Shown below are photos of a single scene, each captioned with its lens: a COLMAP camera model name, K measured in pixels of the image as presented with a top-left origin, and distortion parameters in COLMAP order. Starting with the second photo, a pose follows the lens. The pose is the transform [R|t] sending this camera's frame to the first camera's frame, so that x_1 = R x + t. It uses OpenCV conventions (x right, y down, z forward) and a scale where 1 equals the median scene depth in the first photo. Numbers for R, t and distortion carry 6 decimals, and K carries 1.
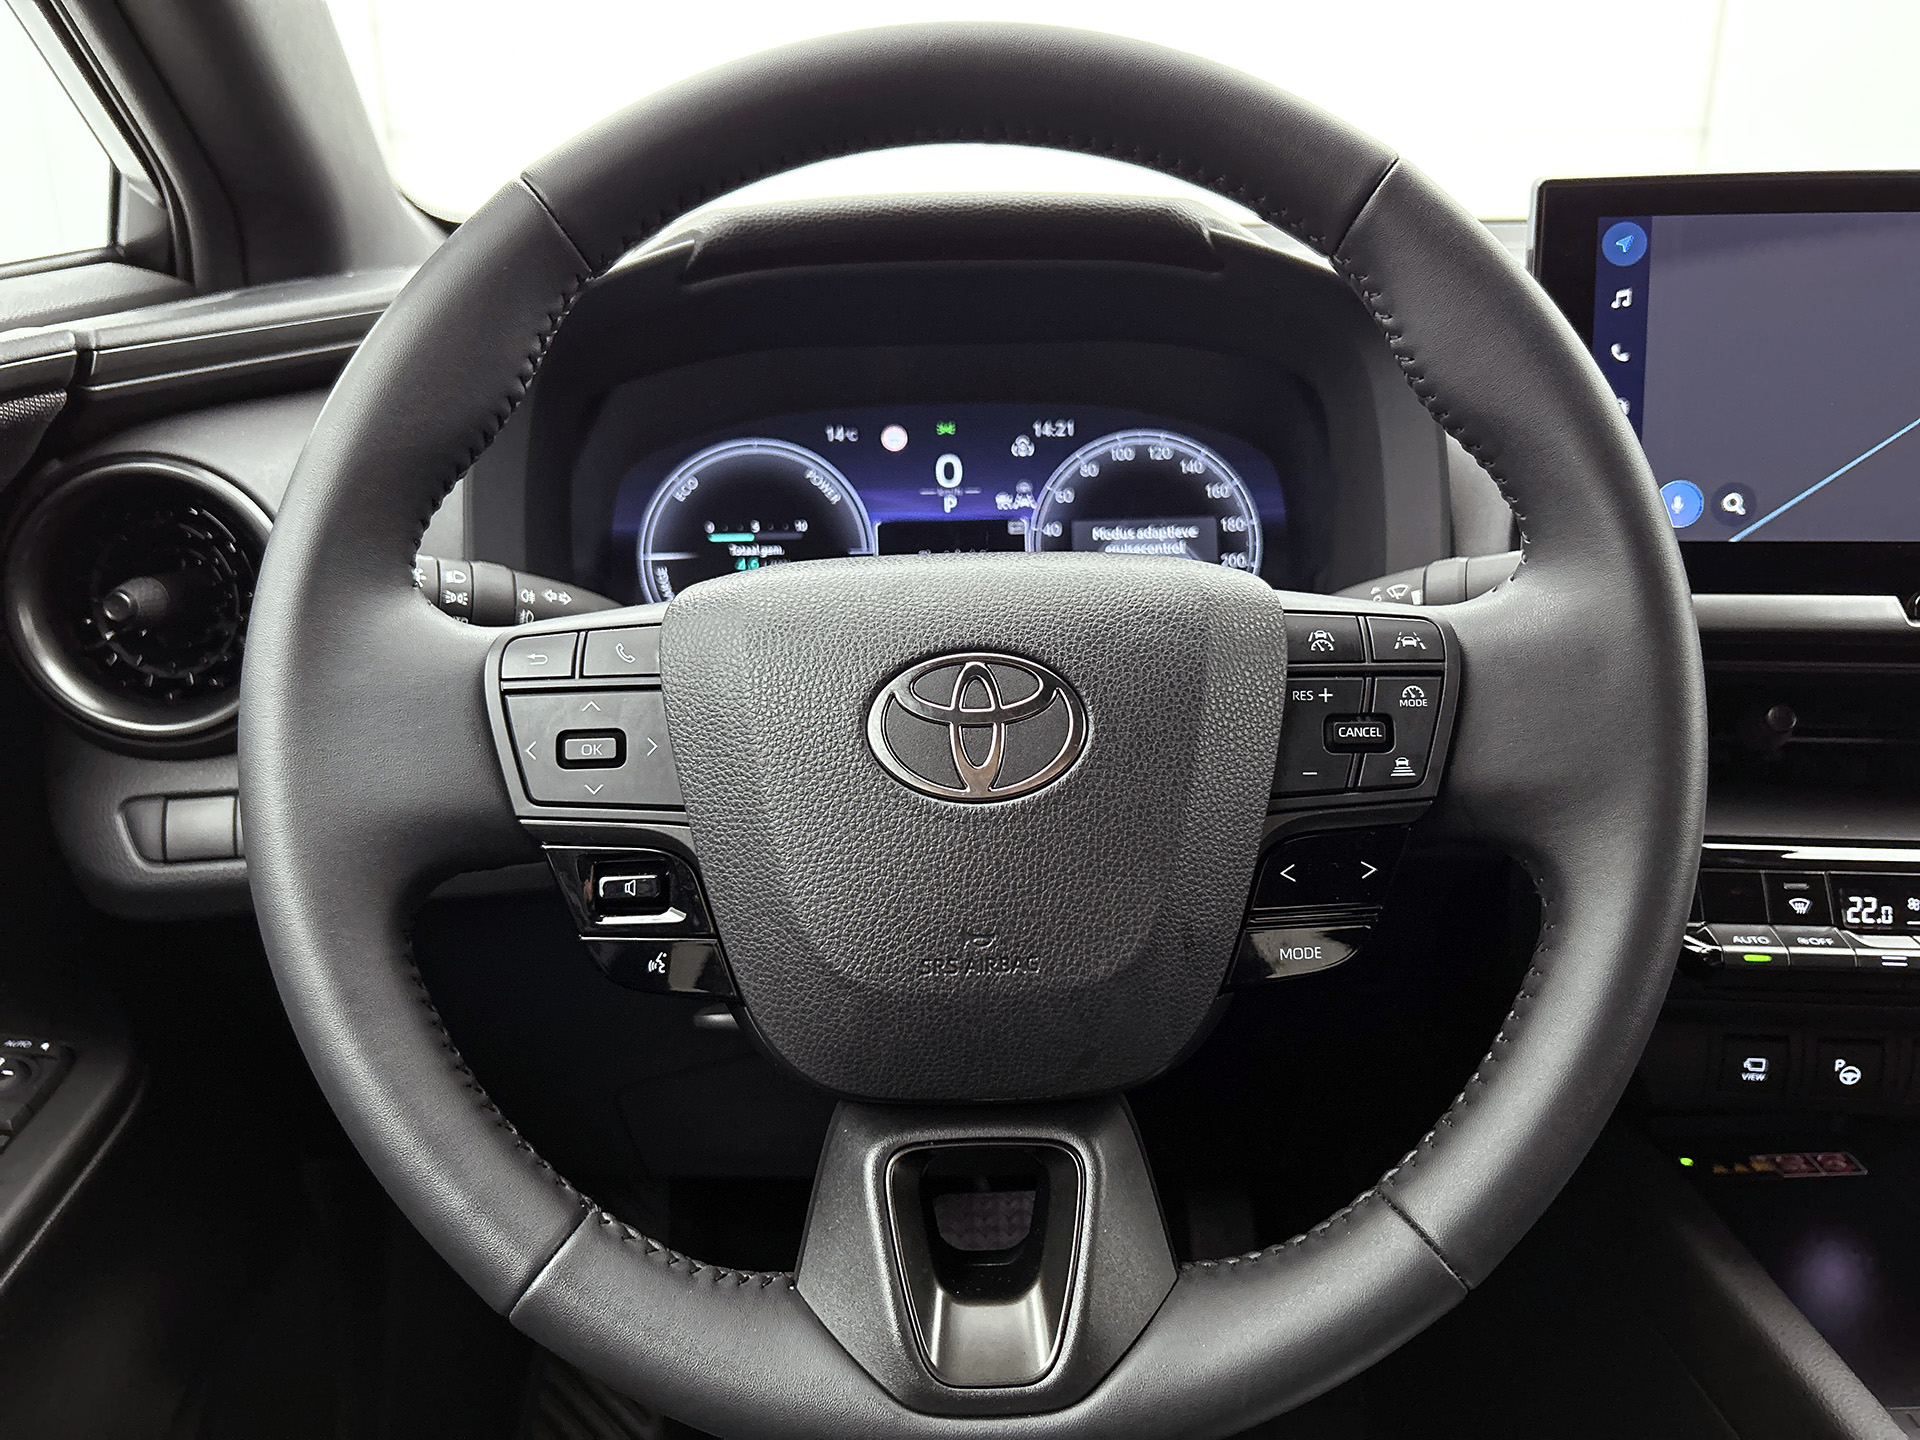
lens RADIAL K [[1504.2, 0, 992.8], [0, 1504.2, 732.0], [0, 0, 1]] dist [0.118085, -0.124690]
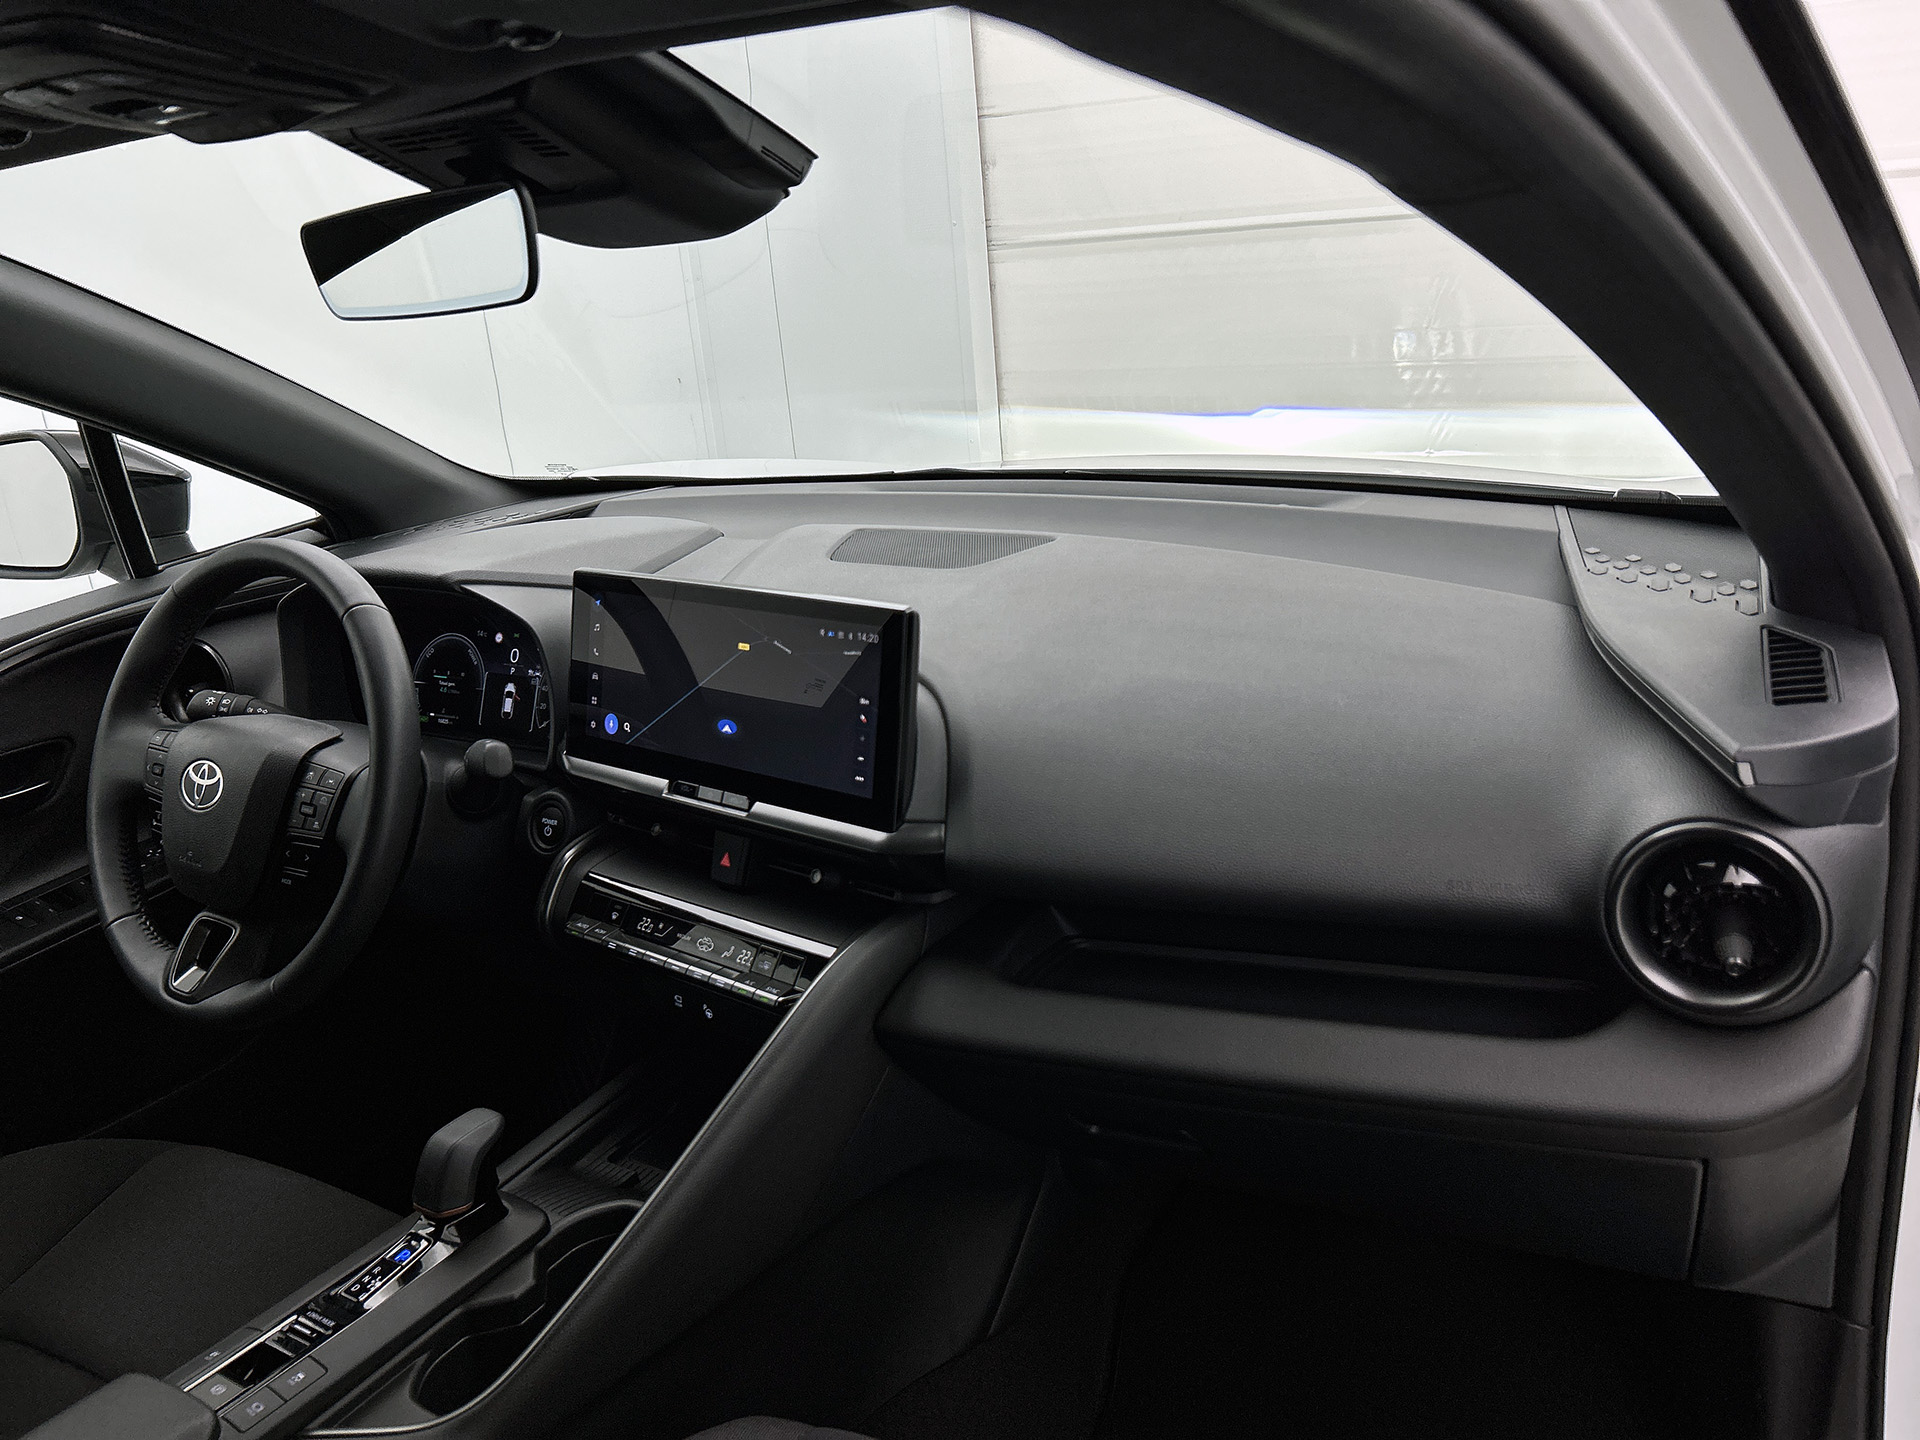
lens RADIAL K [[1436.3, 0, 976.3], [0, 1436.3, 721.3], [0, 0, 1]] dist [0.111800, -0.205448]
pose [[0.831685, 0.124618, -0.541083, 2.695734], [-0.116845, 0.991948, 0.048858, -0.424611], [0.542814, 0.022589, 0.839549, -0.590501]]
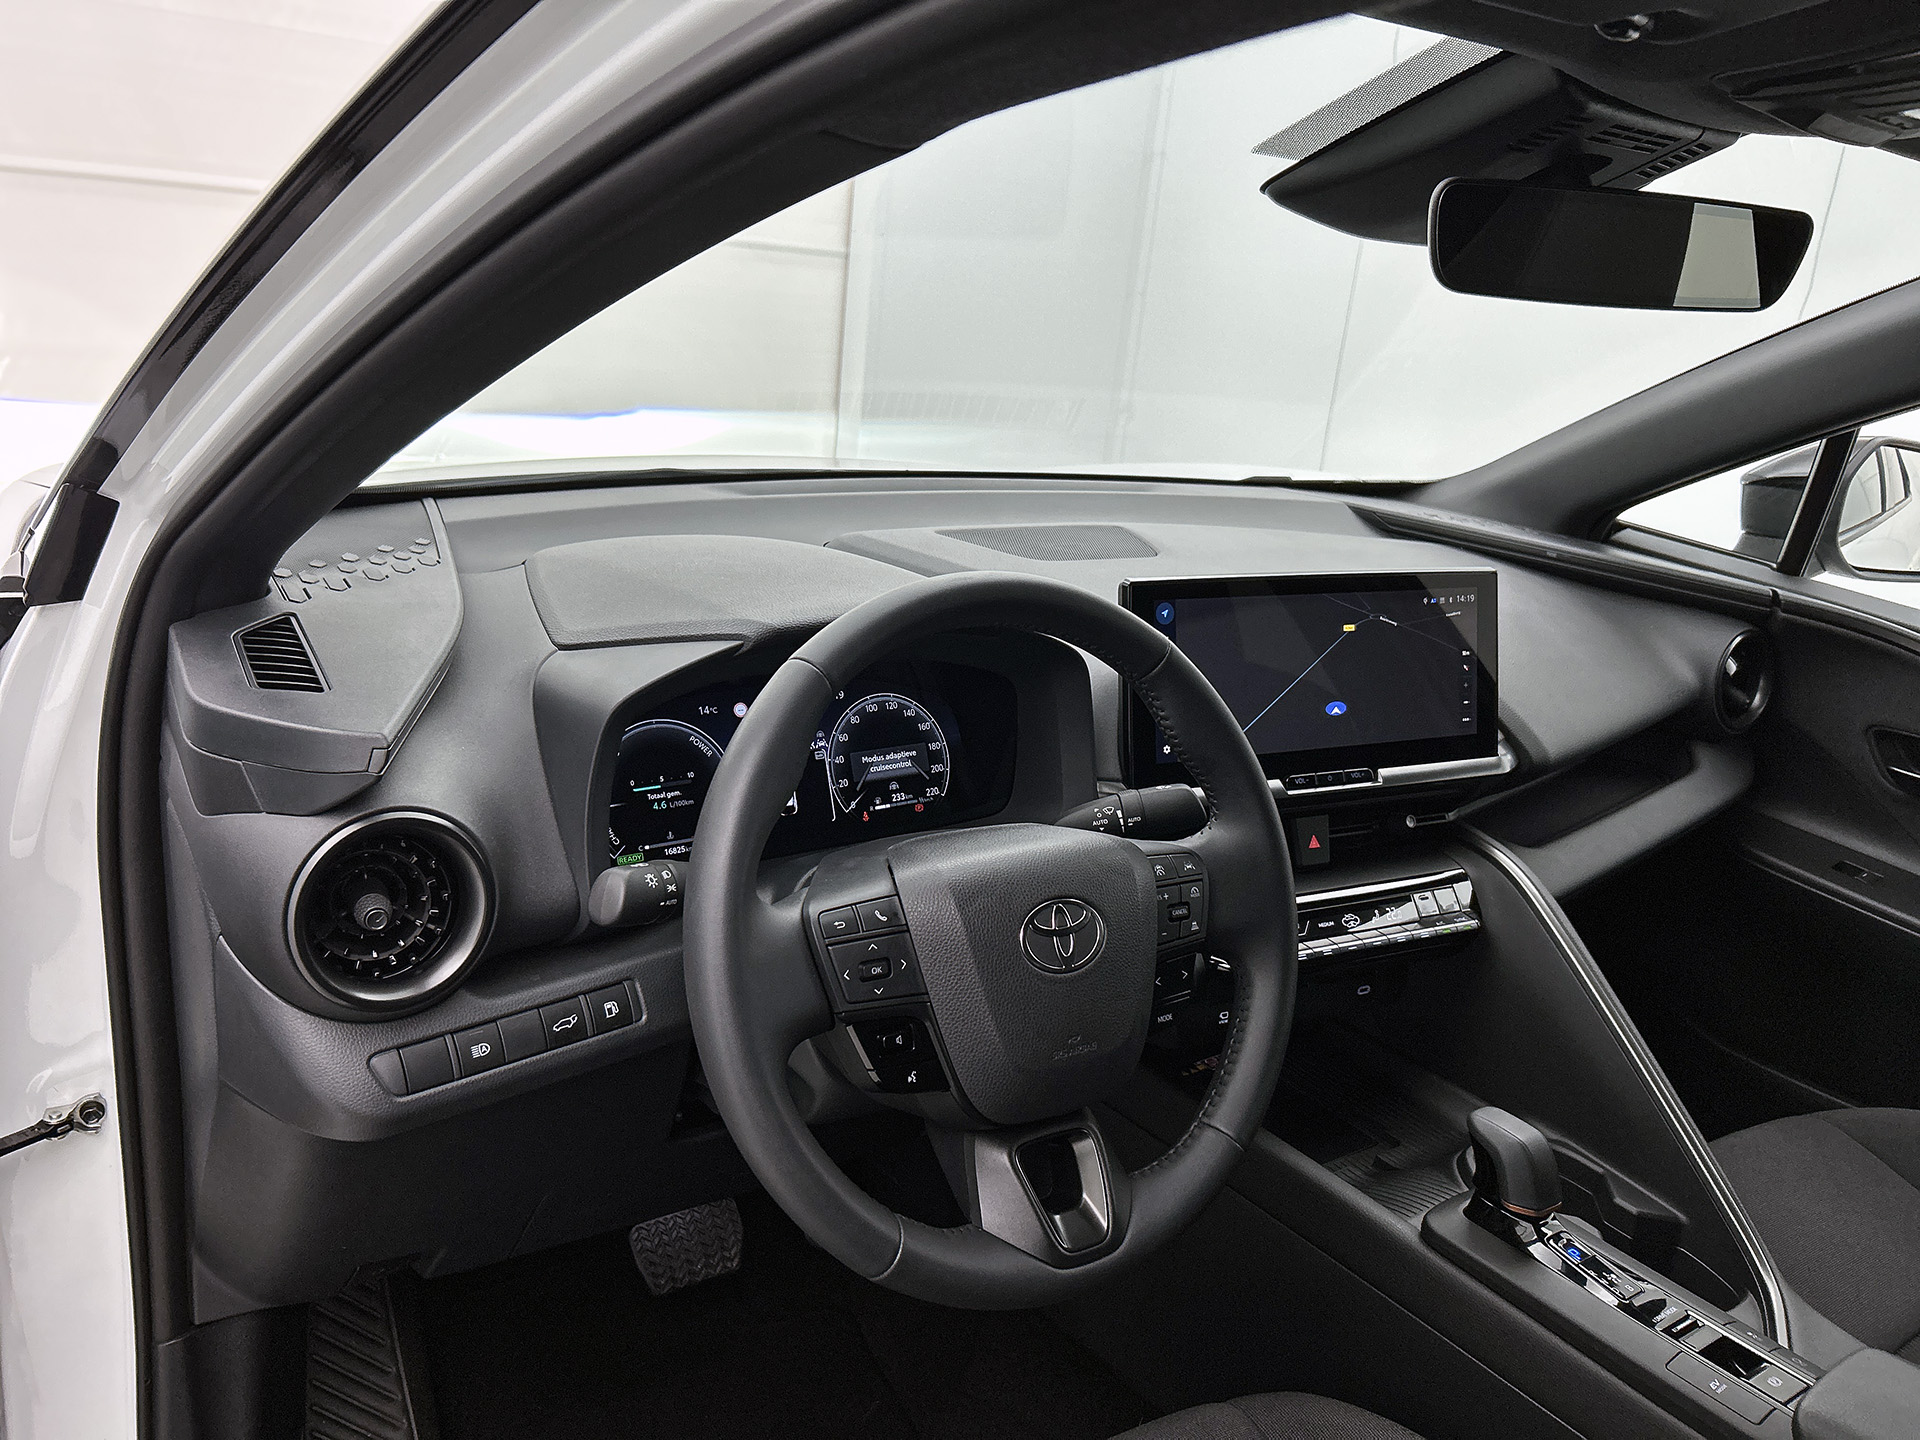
lens RADIAL K [[1436.3, 0, 976.3], [0, 1436.3, 721.3], [0, 0, 1]] dist [0.111800, -0.205448]
pose [[0.845450, -0.077638, 0.528381, -1.045508], [0.080682, 0.996589, 0.017336, -0.312983], [-0.527924, 0.027974, 0.848830, -0.583913]]
